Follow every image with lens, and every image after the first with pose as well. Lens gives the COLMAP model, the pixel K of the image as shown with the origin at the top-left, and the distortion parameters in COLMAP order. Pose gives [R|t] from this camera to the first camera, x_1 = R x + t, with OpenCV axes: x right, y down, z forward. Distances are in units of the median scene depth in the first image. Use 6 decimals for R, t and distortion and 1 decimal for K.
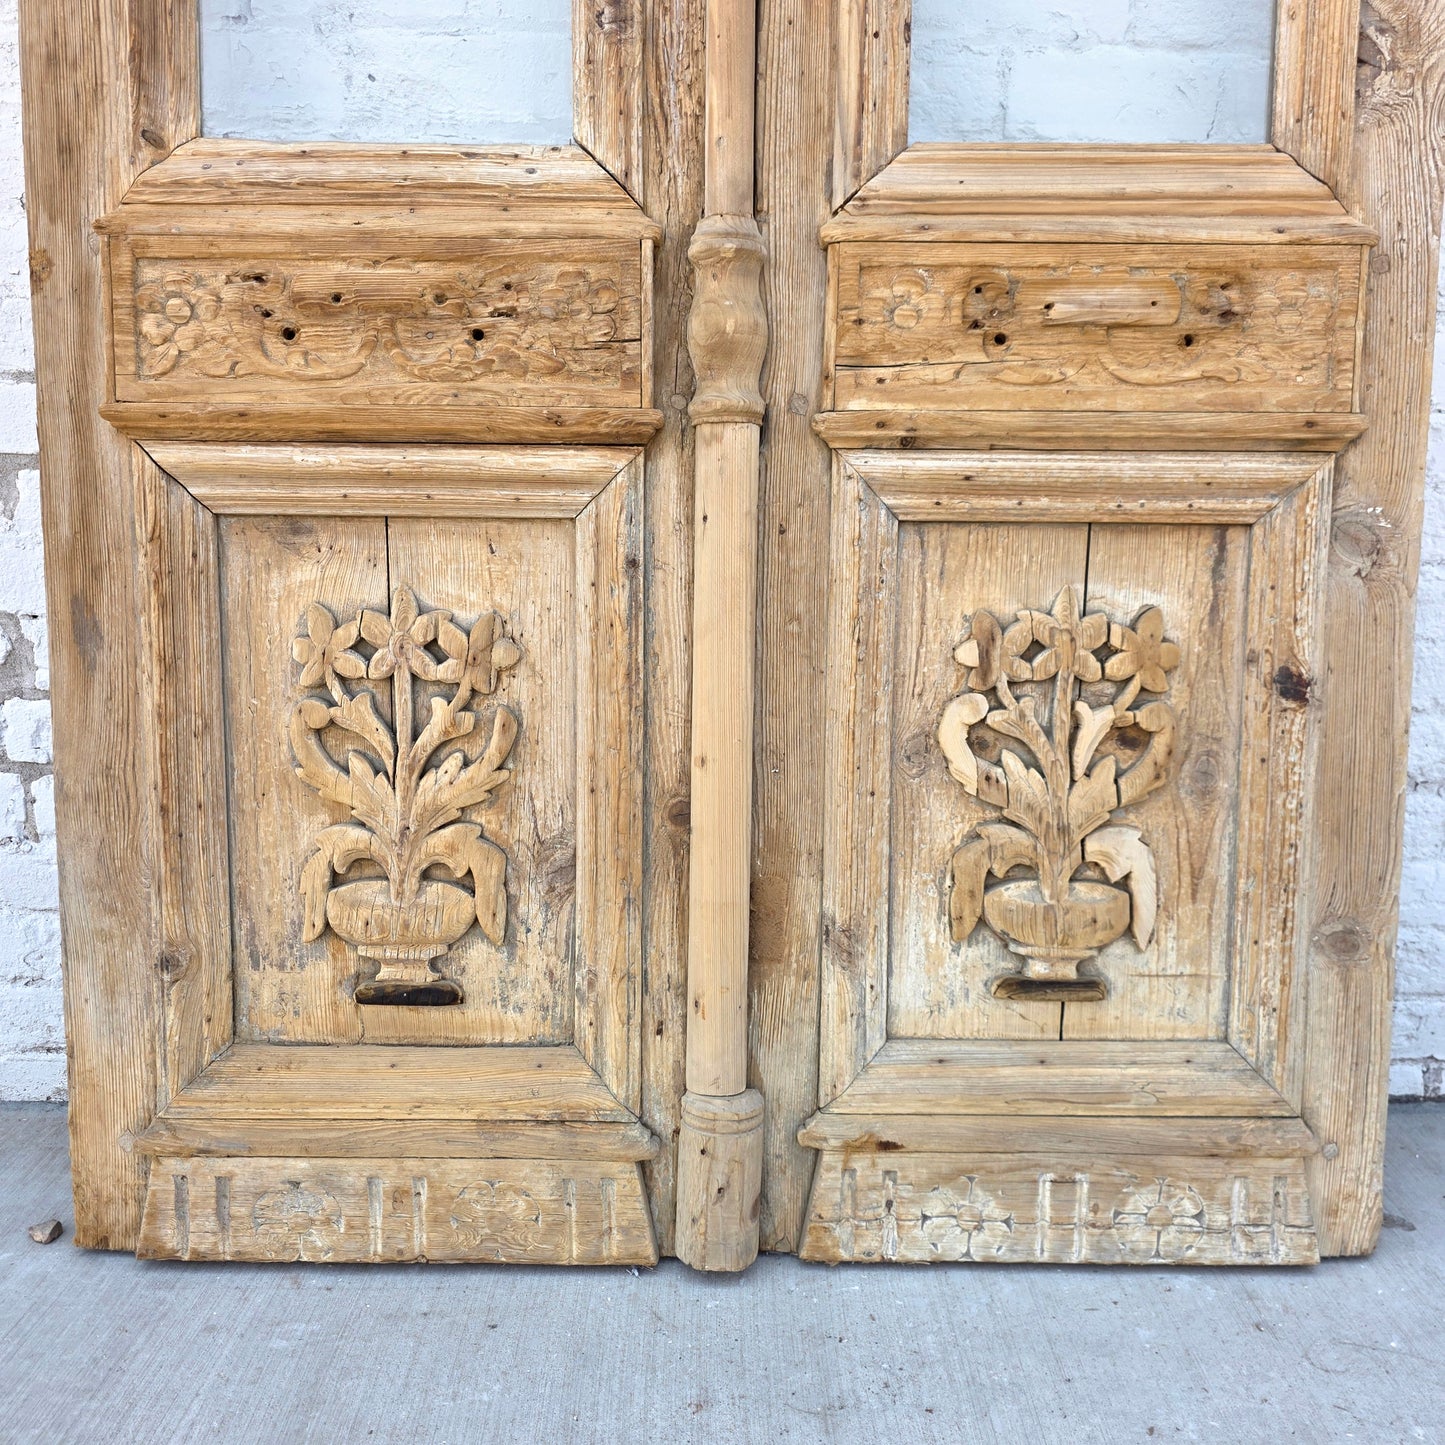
lens RADIAL K [[1314.1, 0, 720.2], [0, 1314.1, 739.6], [0, 0, 1]] dist [0.026425, 0.000000]
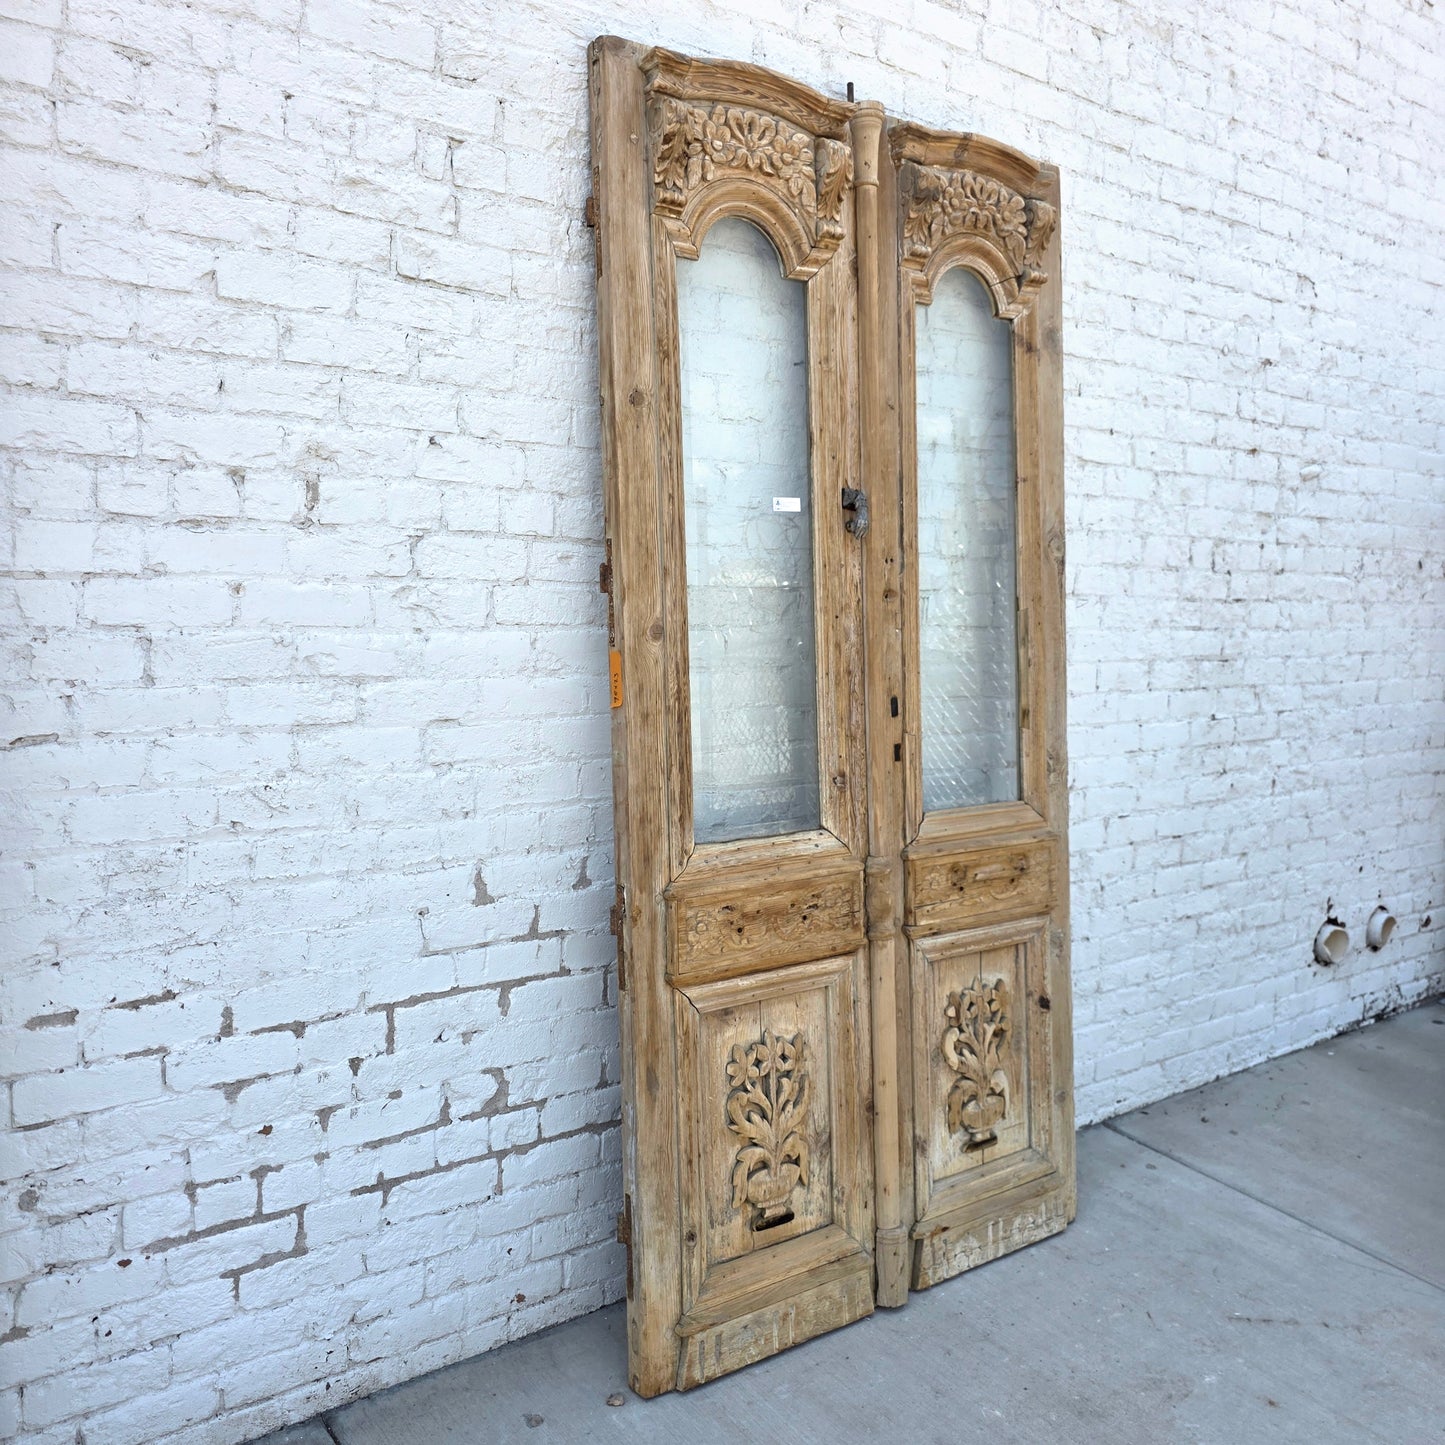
lens RADIAL K [[1314.1, 0, 712.6], [0, 1314.1, 710.5], [0, 0, 1]] dist [0.026425, 0.000000]
pose [[0.814613, -0.053917, 0.577493, -1.559770], [0.098894, 0.994002, -0.046696, -0.554814], [-0.571511, 0.095150, 0.815059, -0.785873]]
